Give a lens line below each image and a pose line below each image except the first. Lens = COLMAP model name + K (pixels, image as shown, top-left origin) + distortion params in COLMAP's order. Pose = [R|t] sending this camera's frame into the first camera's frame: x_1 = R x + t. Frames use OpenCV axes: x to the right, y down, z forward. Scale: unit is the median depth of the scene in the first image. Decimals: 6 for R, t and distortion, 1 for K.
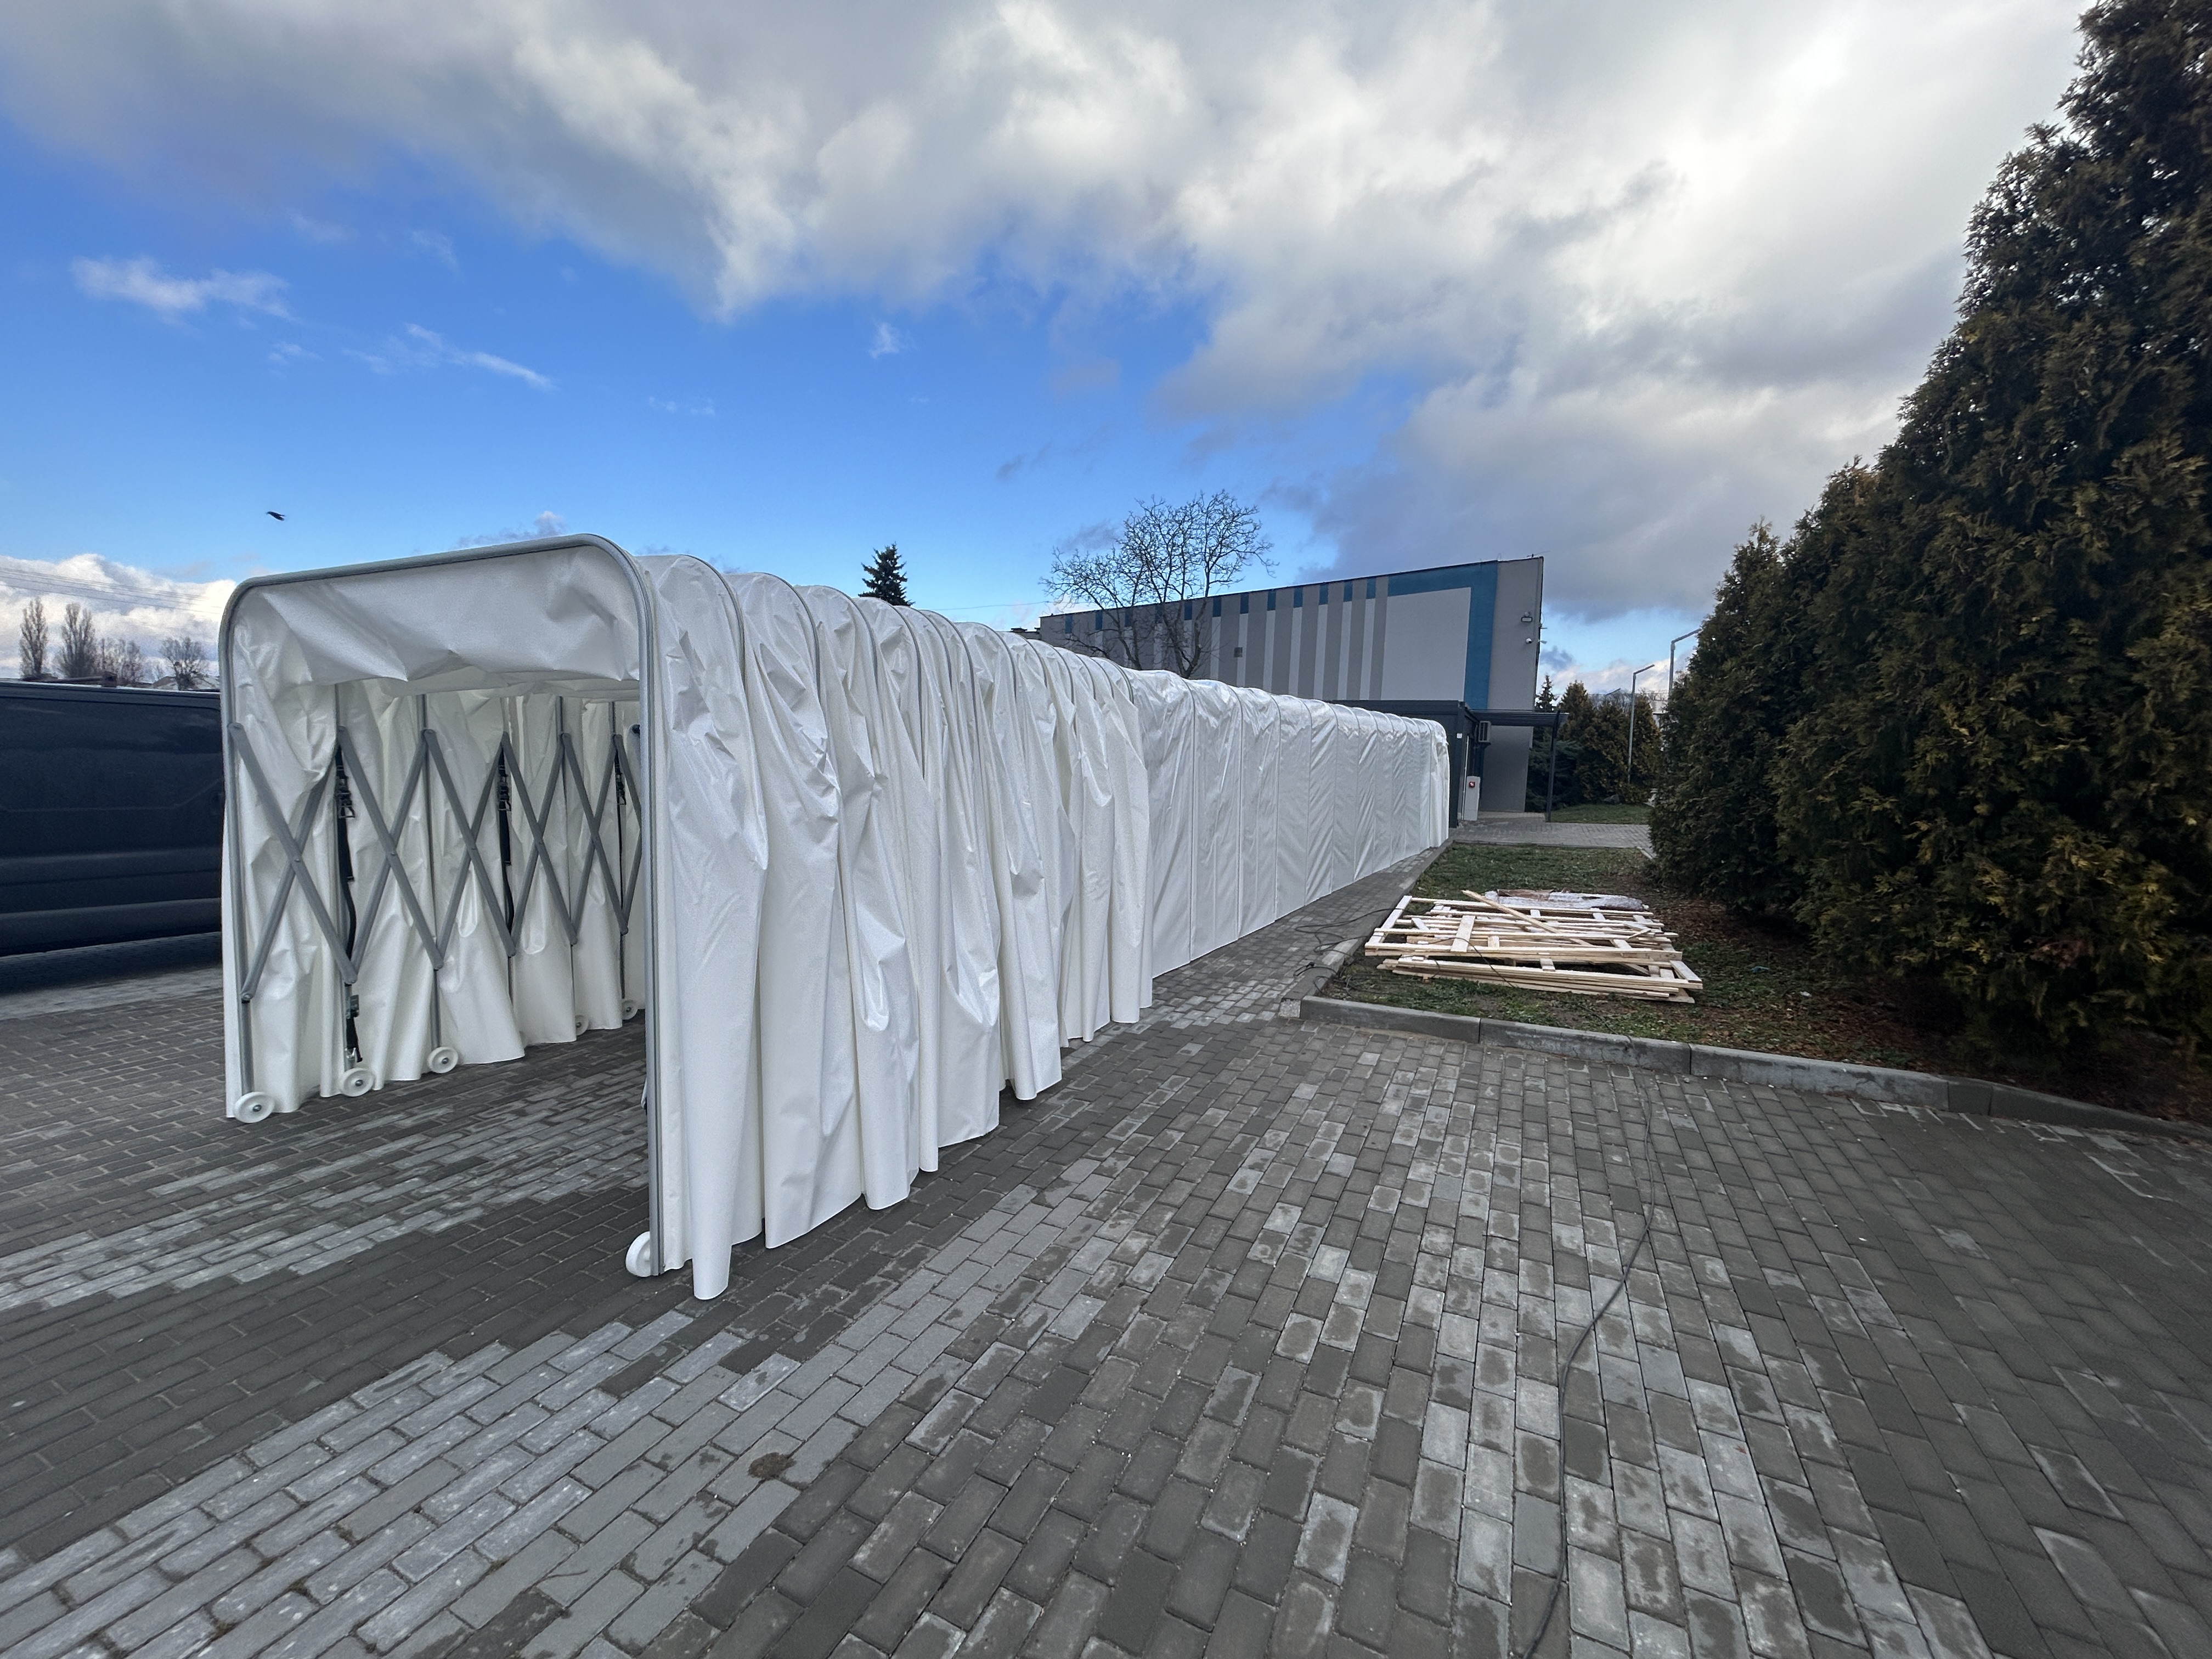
lens RADIAL K [[881.1, 0, 1112.1], [0, 881.1, 827.1], [0, 0, 1]] dist [-0.004019, 0.000911]
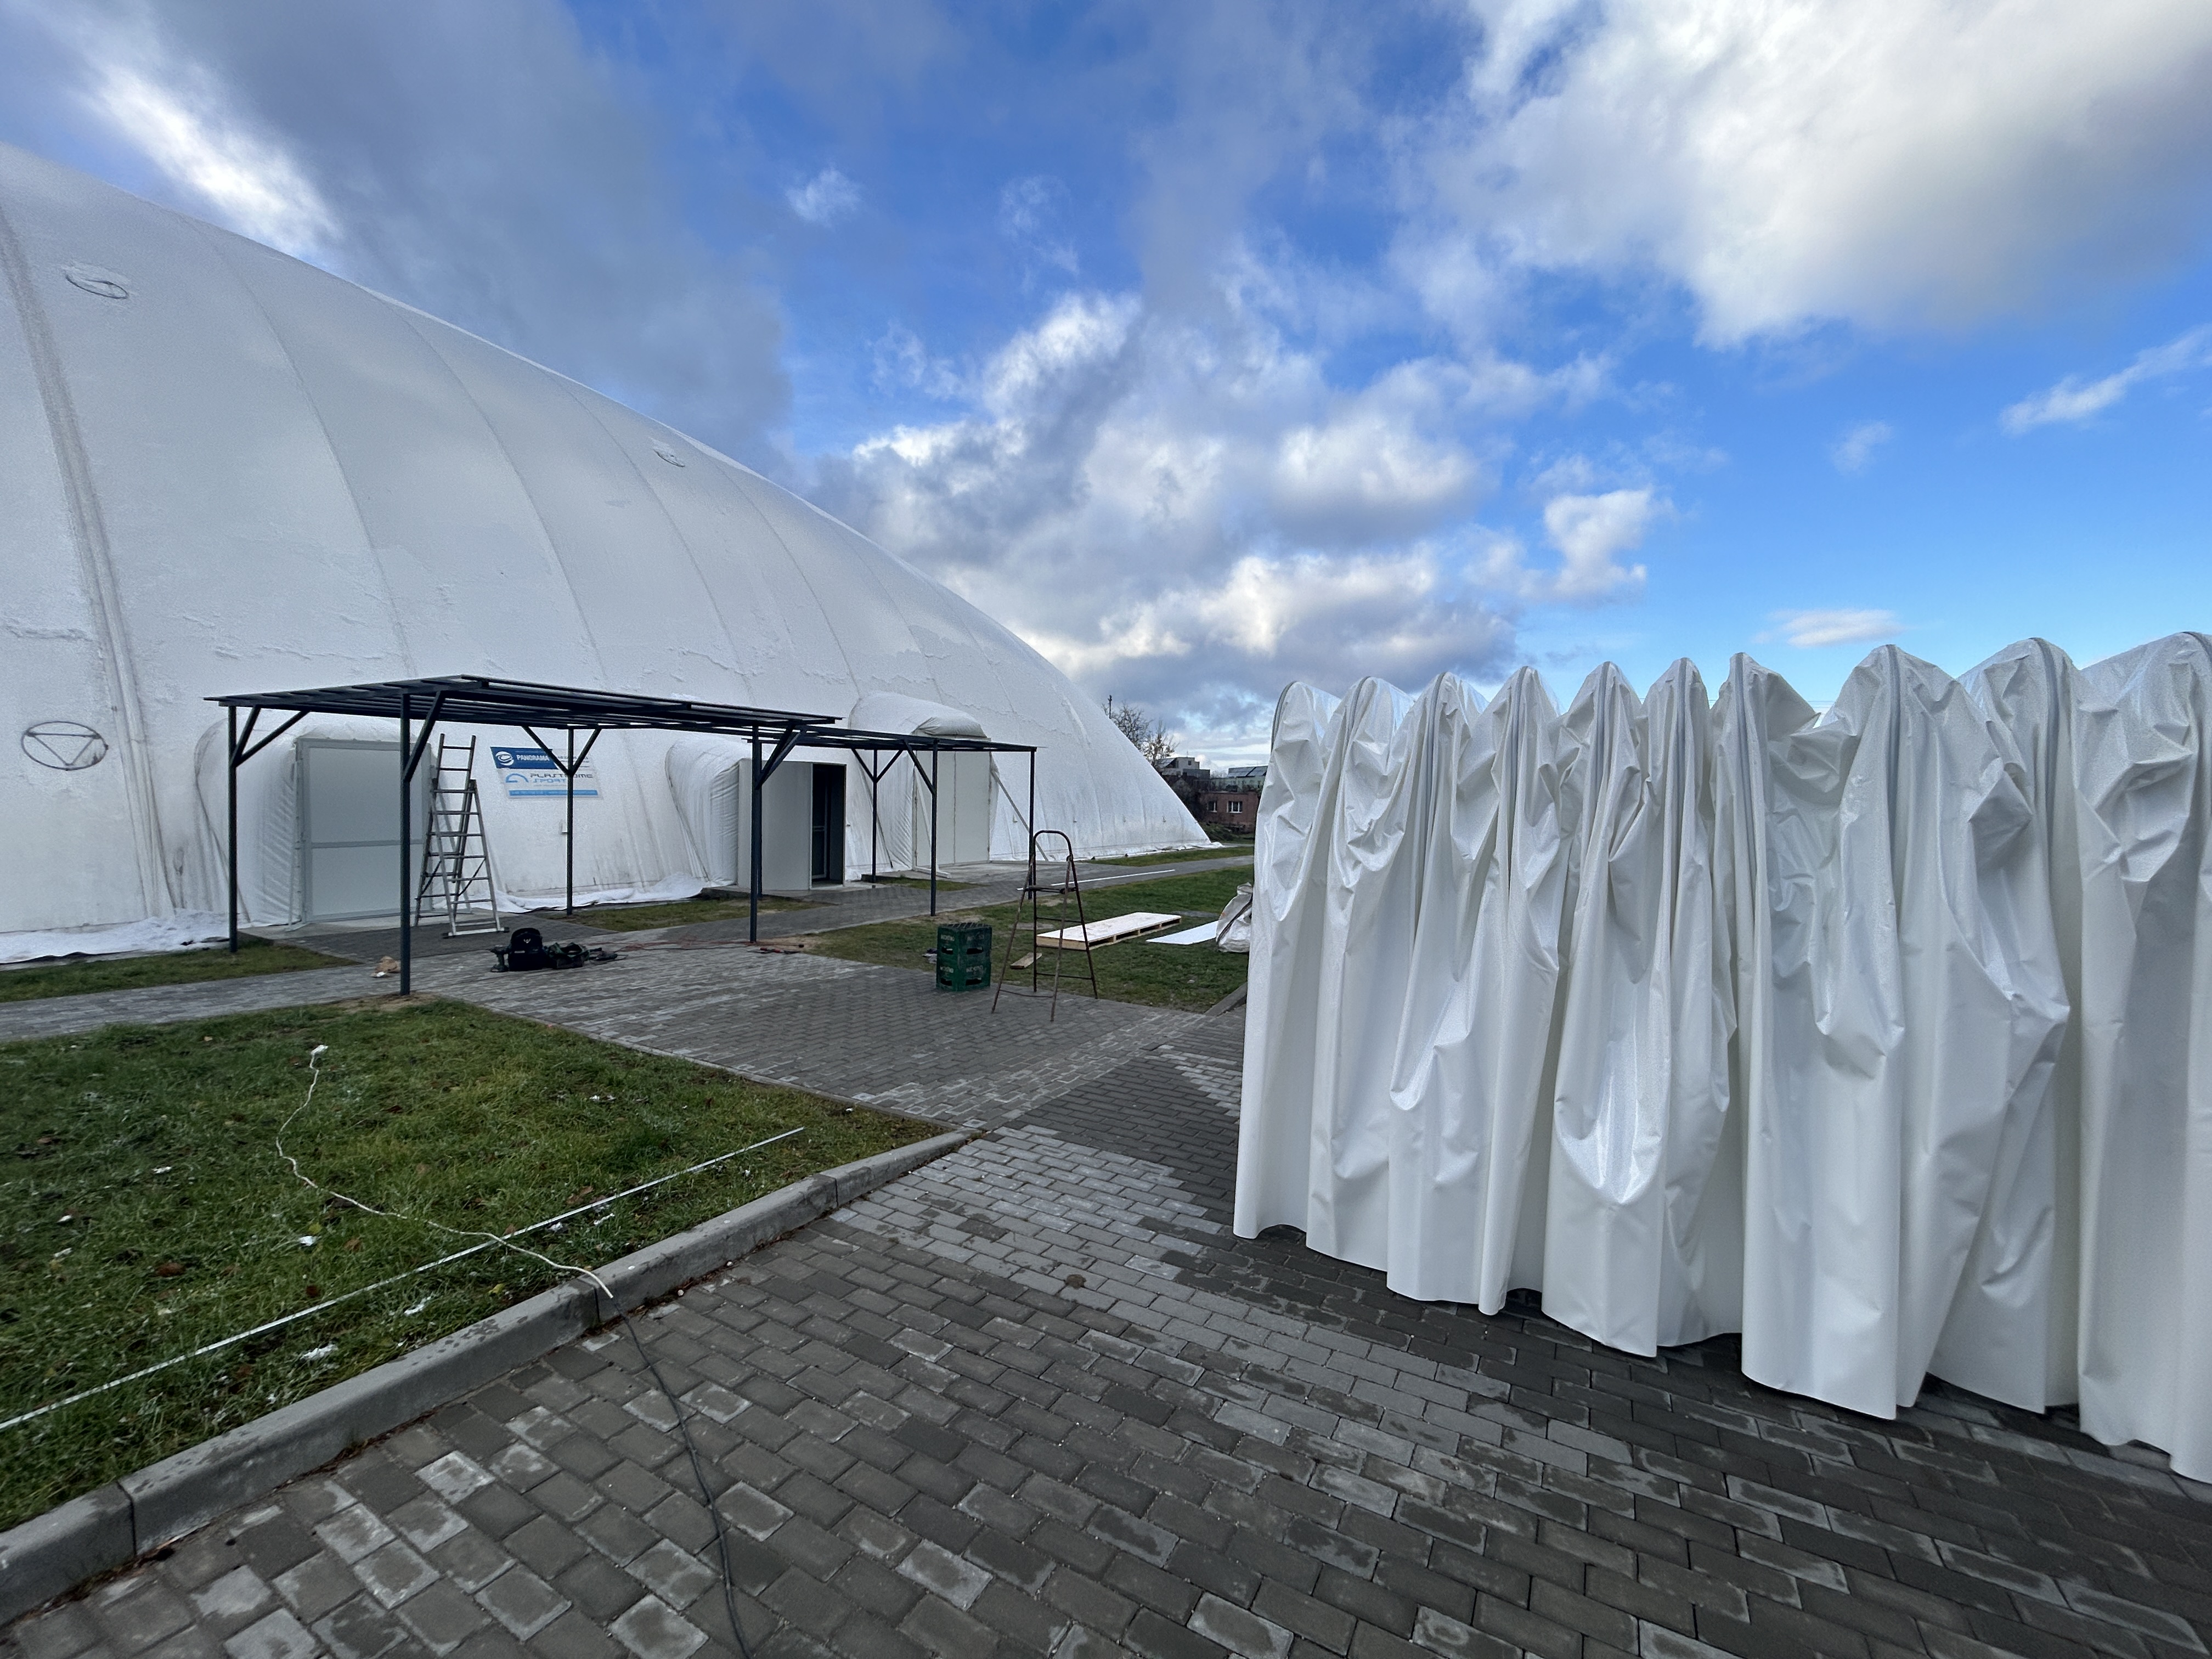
lens RADIAL K [[881.1, 0, 1107.1], [0, 881.1, 831.9], [0, 0, 1]] dist [-0.004019, 0.000911]
pose [[-0.069157, 0.000198, -0.997606, 0.969842], [-0.108808, 0.994033, 0.007740, -0.068791], [0.991654, 0.109083, -0.068722, 0.894963]]
